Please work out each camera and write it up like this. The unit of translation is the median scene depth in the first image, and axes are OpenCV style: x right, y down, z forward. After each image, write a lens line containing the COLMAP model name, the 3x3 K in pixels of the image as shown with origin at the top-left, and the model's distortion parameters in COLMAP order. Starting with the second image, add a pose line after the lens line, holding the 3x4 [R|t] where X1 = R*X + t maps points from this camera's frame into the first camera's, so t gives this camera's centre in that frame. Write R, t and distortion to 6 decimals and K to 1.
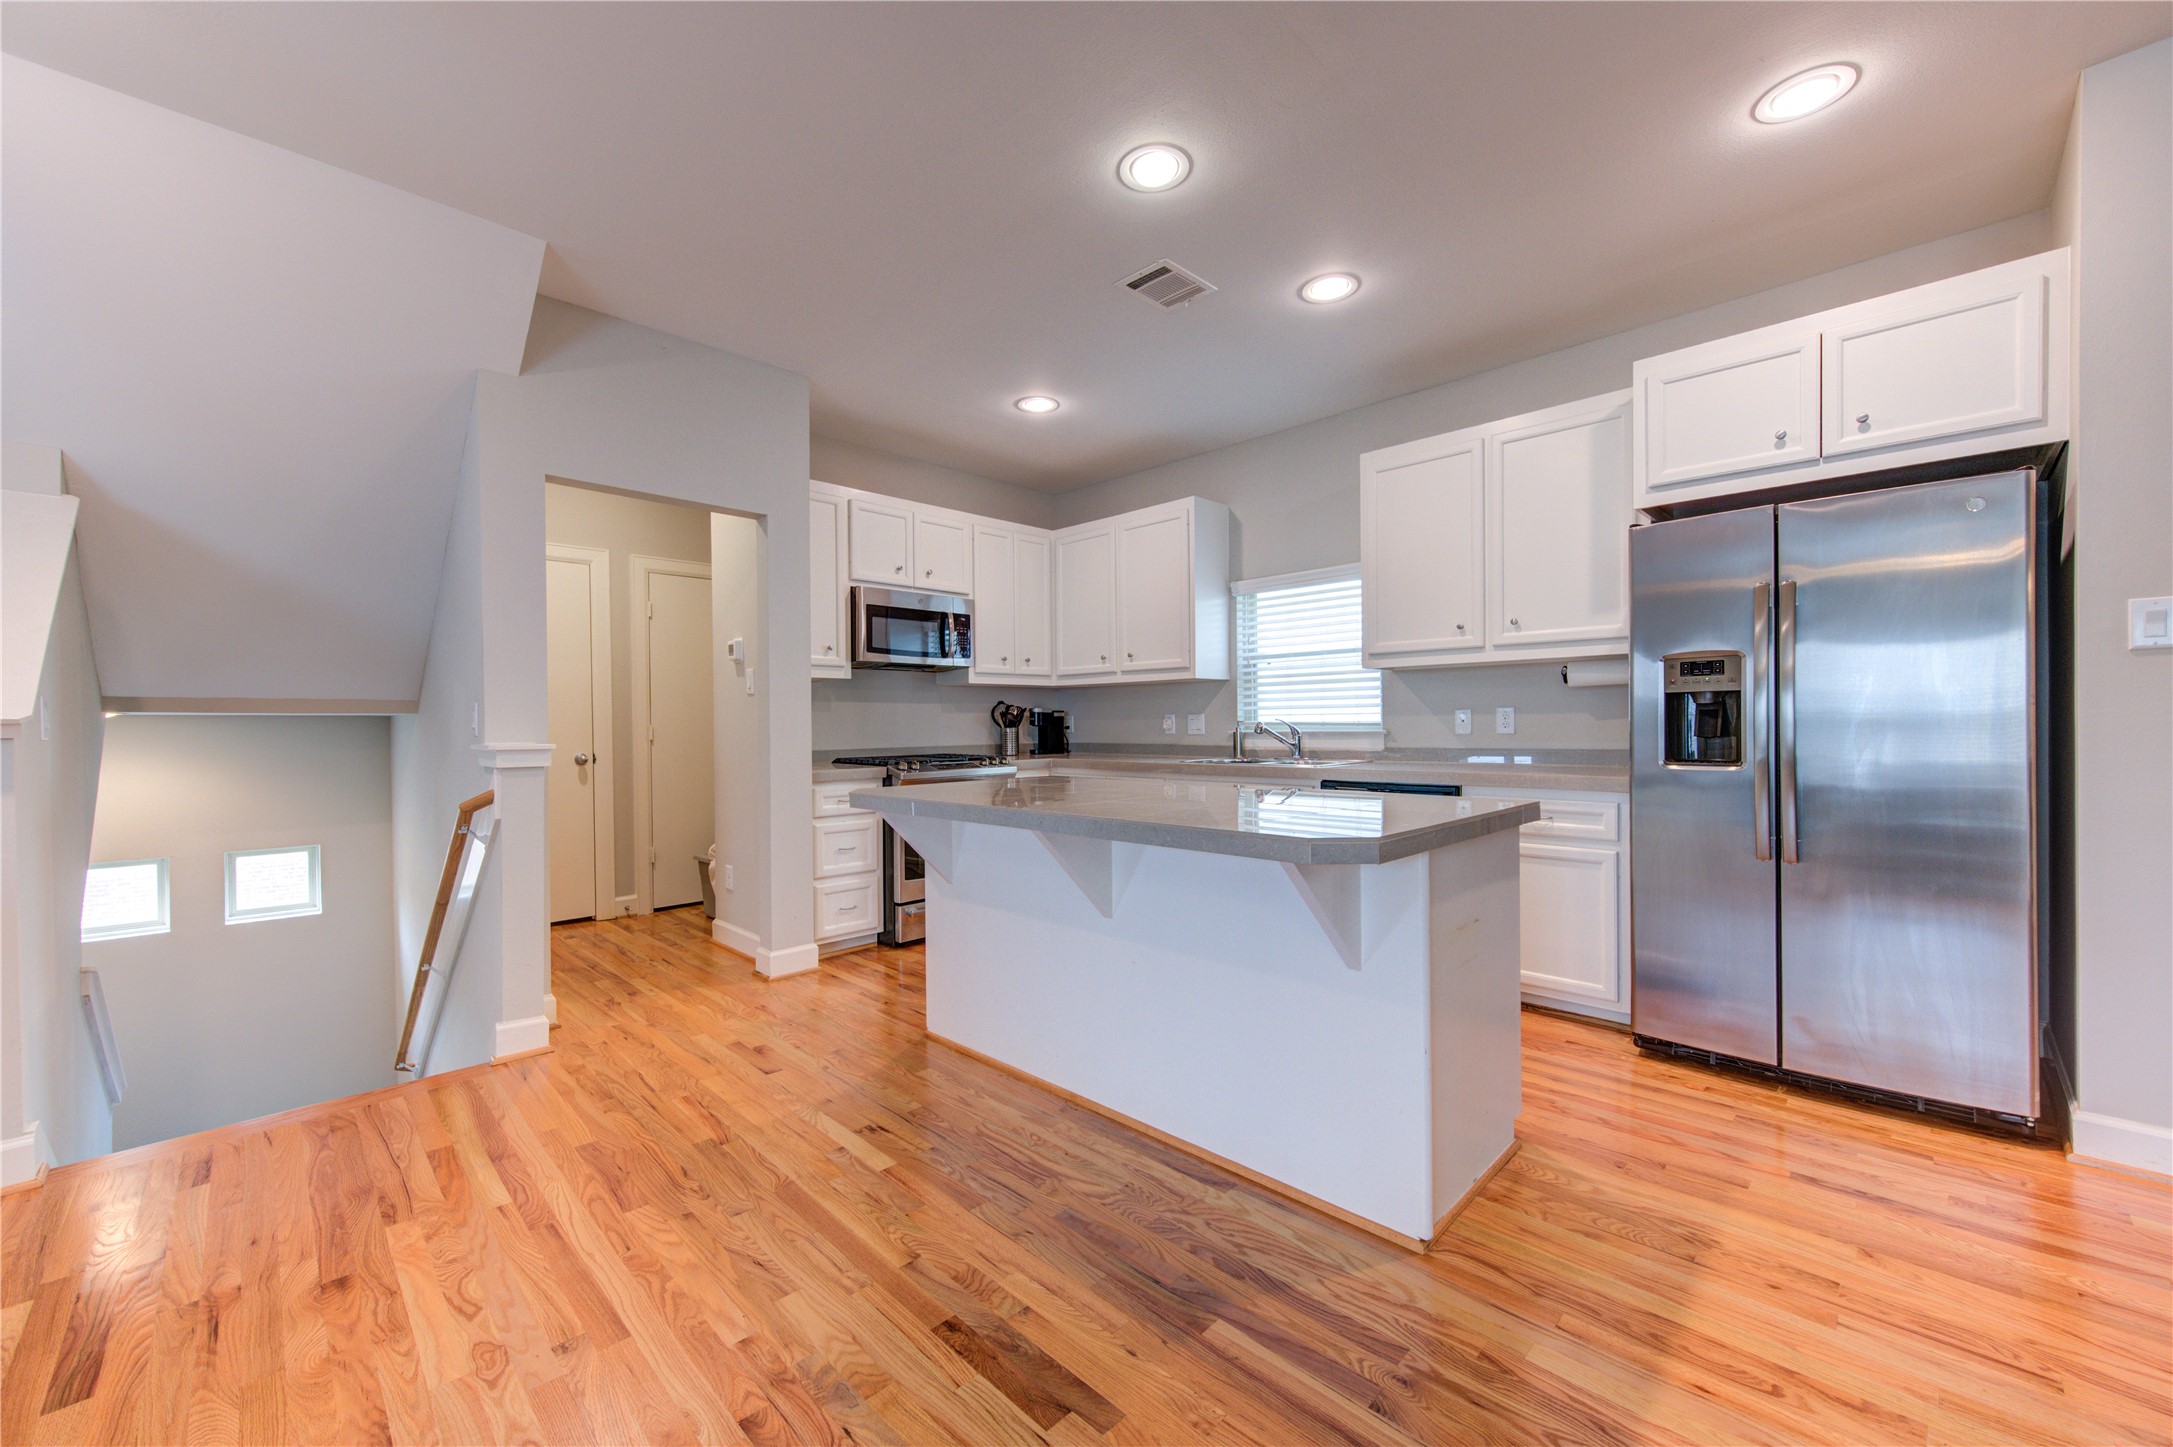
lens RADIAL K [[855.3, 0, 1091.6], [0, 855.3, 731.2], [0, 0, 1]] dist [0.003054, -0.000013]
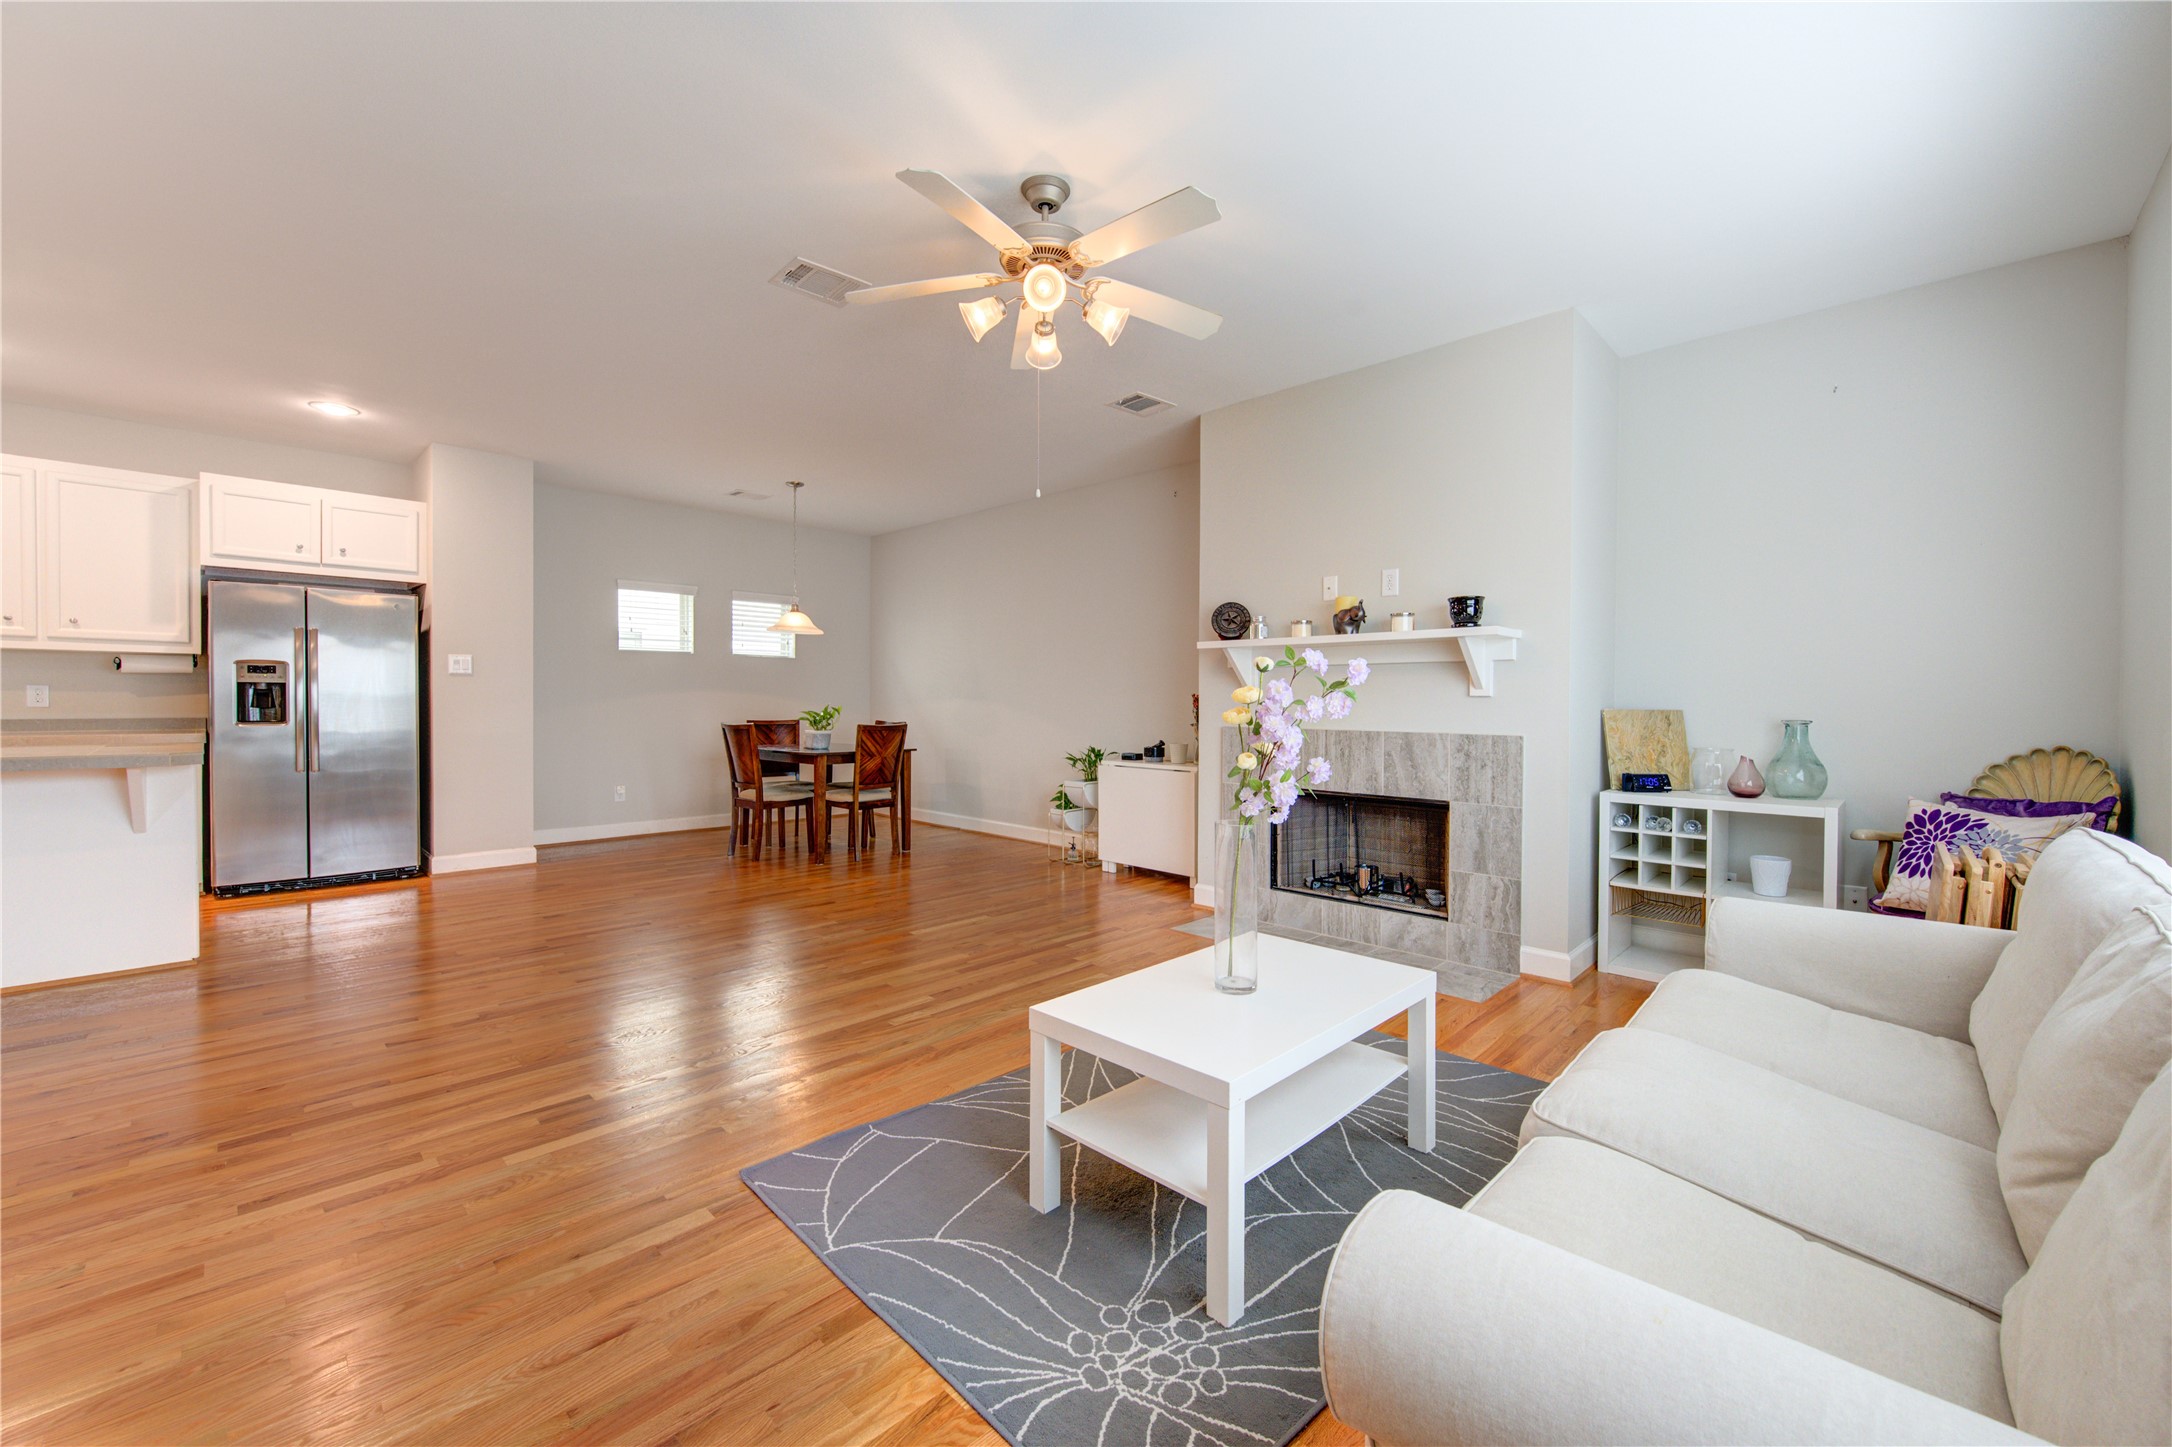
lens RADIAL K [[849.0, 0, 1093.6], [0, 849.0, 712.3], [0, 0, 1]] dist [0.011885, -0.000050]
pose [[-0.008105, -0.006076, 0.999949, -0.674142], [0.003470, 0.999975, 0.006104, 0.006667], [-0.999961, 0.003520, -0.008084, -0.448166]]
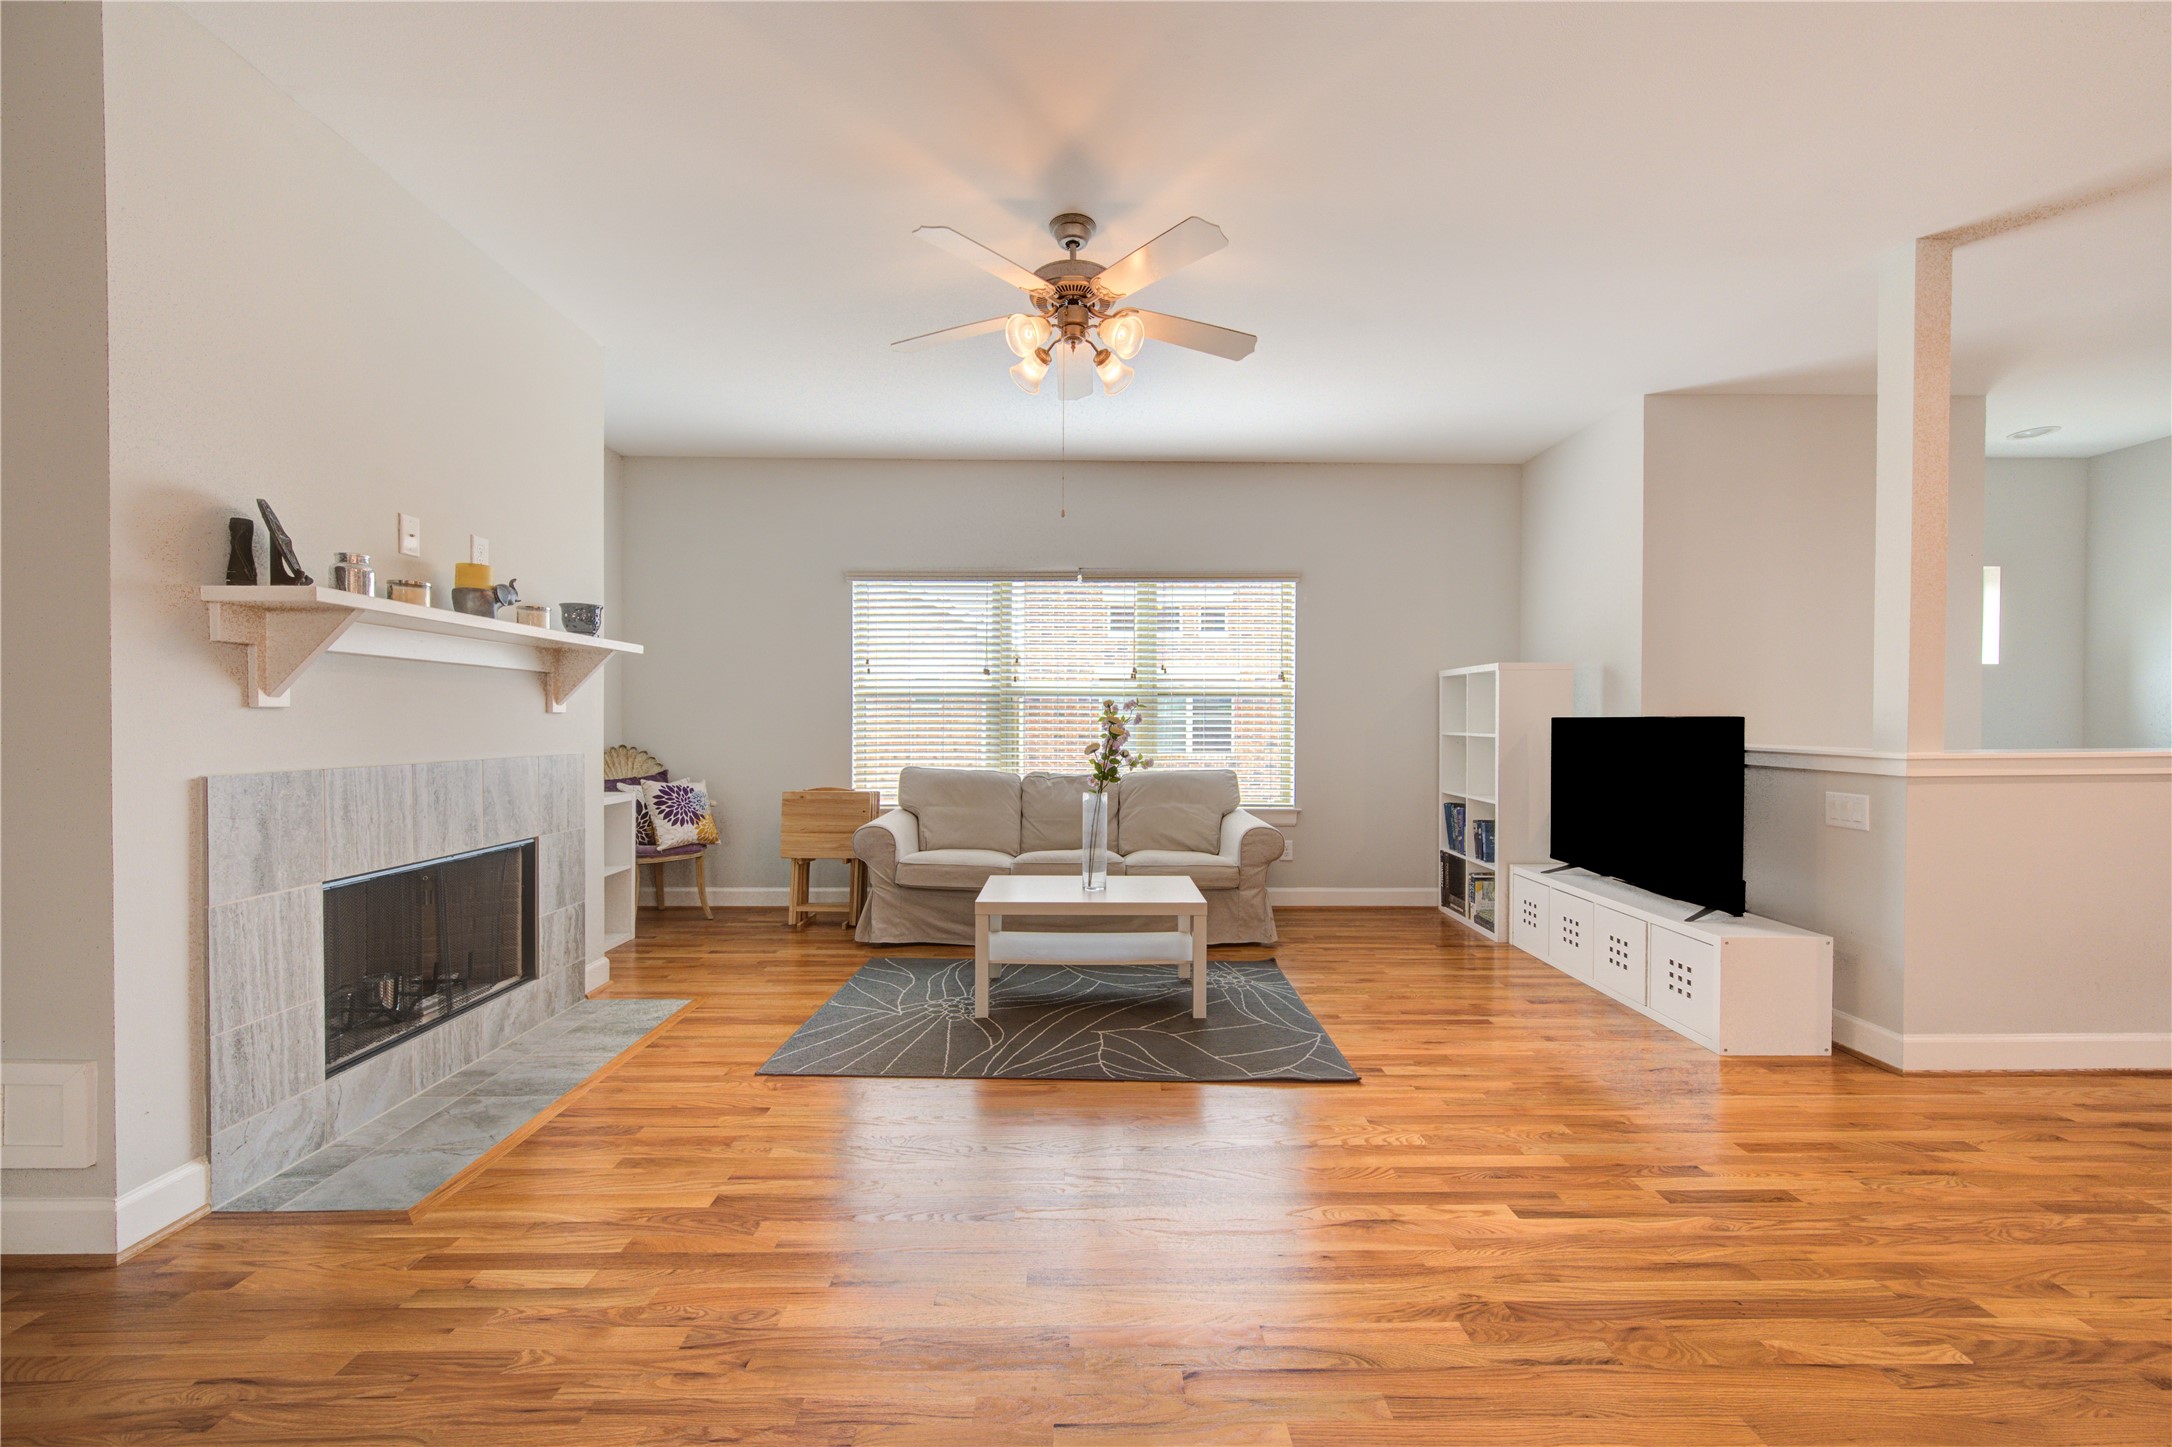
lens RADIAL K [[848.9, 0, 1095.1], [0, 848.9, 731.1], [0, 0, 1]] dist [0.000891, -0.000248]
pose [[-0.697562, 0.010689, -0.716445, 0.371034], [-0.005185, 0.999787, 0.019965, -0.003810], [0.716506, 0.017642, -0.697358, 0.031239]]
